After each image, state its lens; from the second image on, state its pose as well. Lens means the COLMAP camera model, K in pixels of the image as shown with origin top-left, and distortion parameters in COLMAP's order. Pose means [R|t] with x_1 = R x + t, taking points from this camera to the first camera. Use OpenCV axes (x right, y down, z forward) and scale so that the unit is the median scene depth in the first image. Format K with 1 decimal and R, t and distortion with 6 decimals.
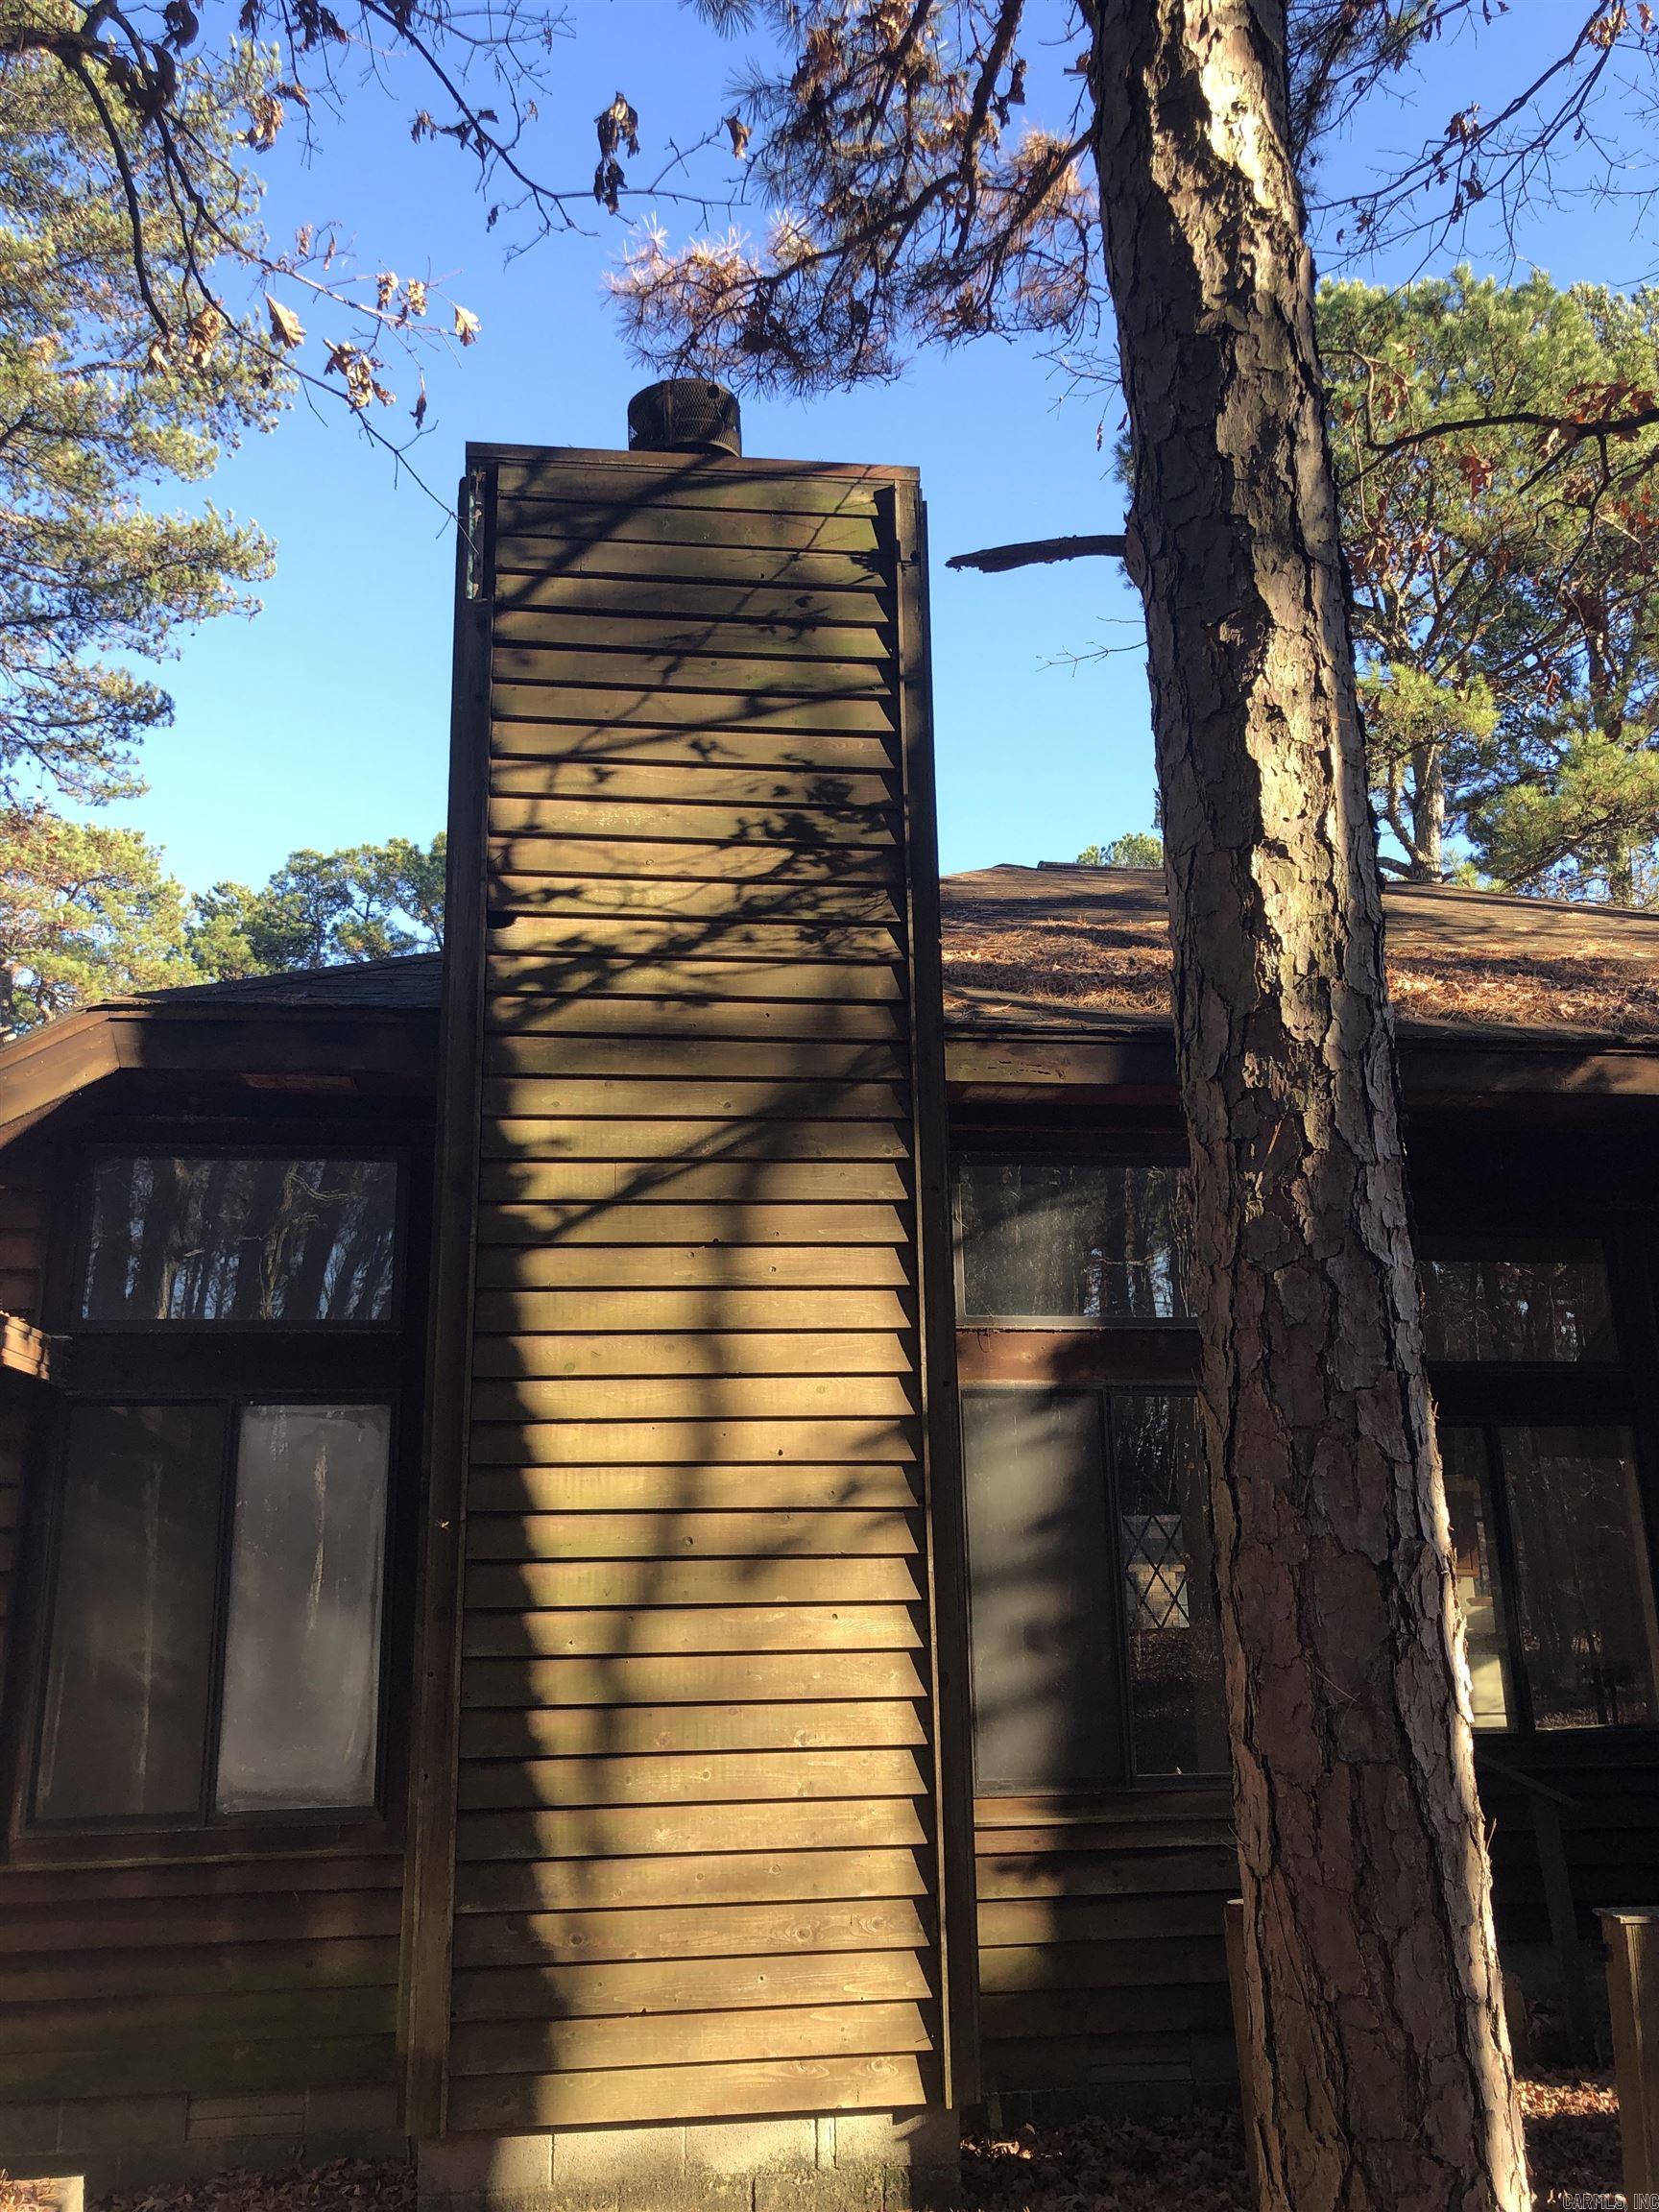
lens RADIAL K [[1772.5, 0, 829.5], [0, 1772.5, 1106.0], [0, 0, 1]] dist [0.098702, -0.114556]
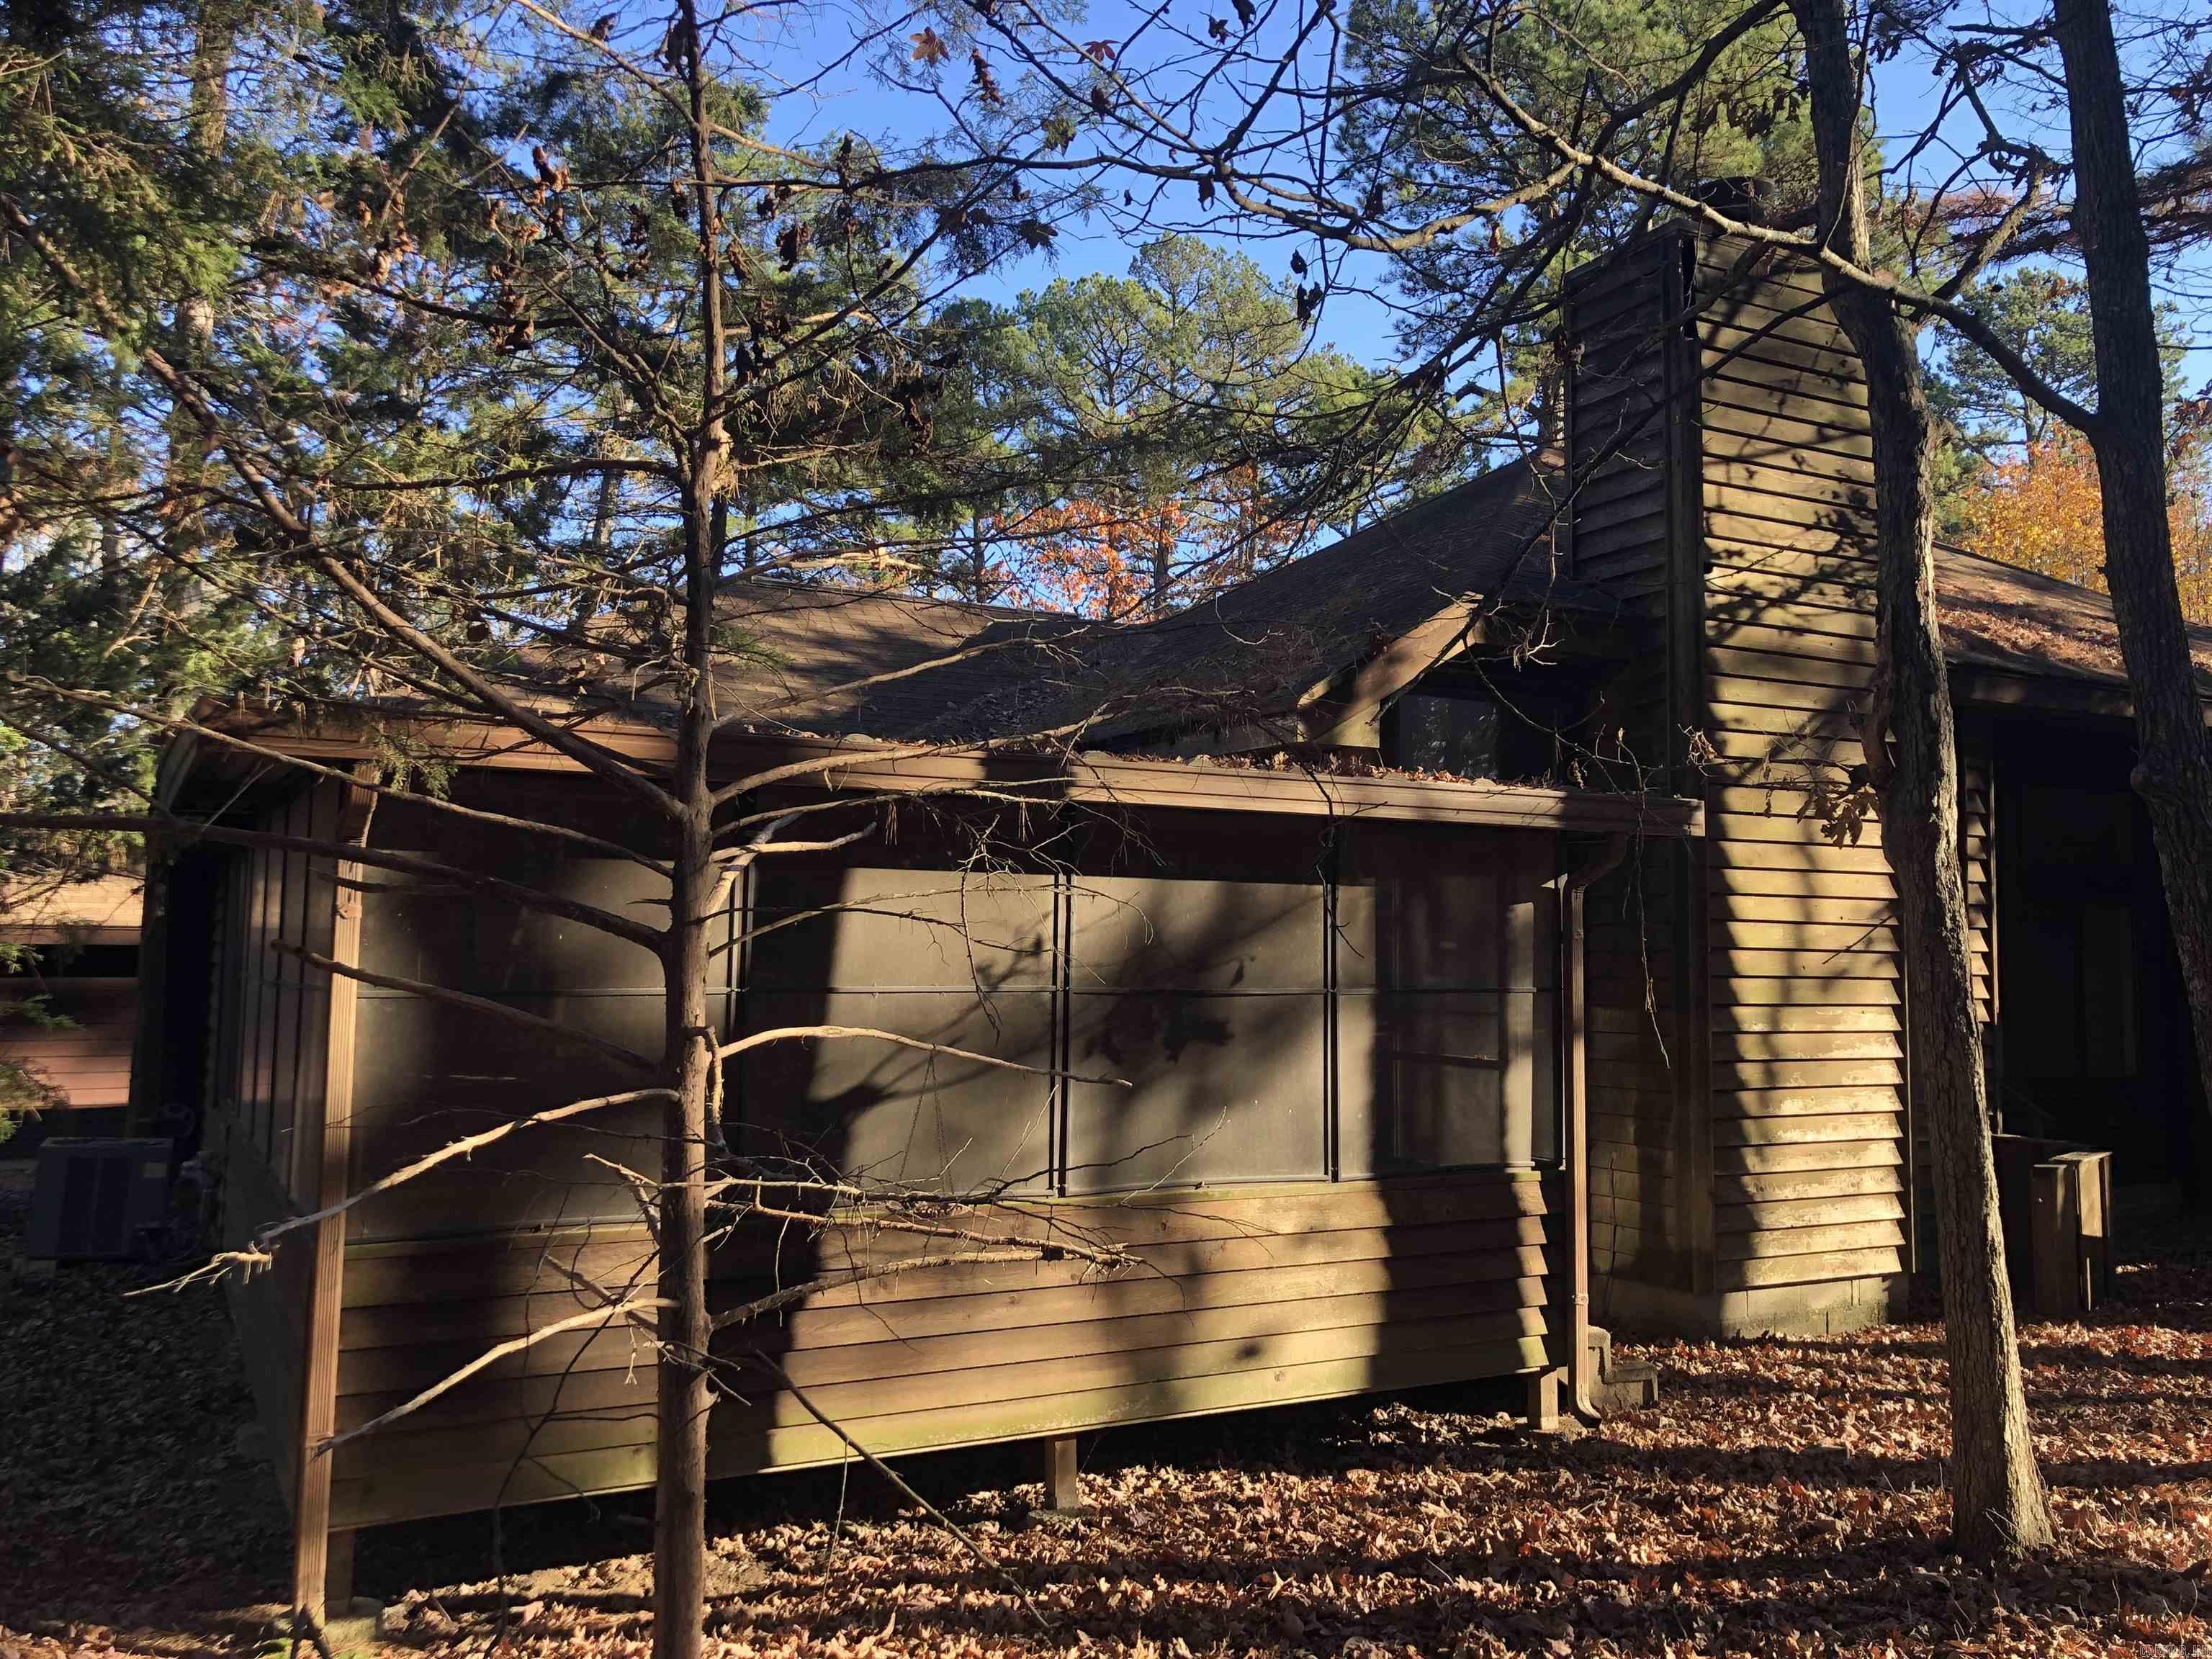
lens RADIAL K [[1772.5, 0, 1106.0], [0, 1772.5, 829.5], [0, 0, 1]] dist [0.098702, -0.114556]
pose [[0.934060, 0.052305, 0.353264, -1.198571], [-0.109964, 0.983277, 0.145168, -0.051175], [-0.339764, -0.174442, 0.924192, -0.284184]]
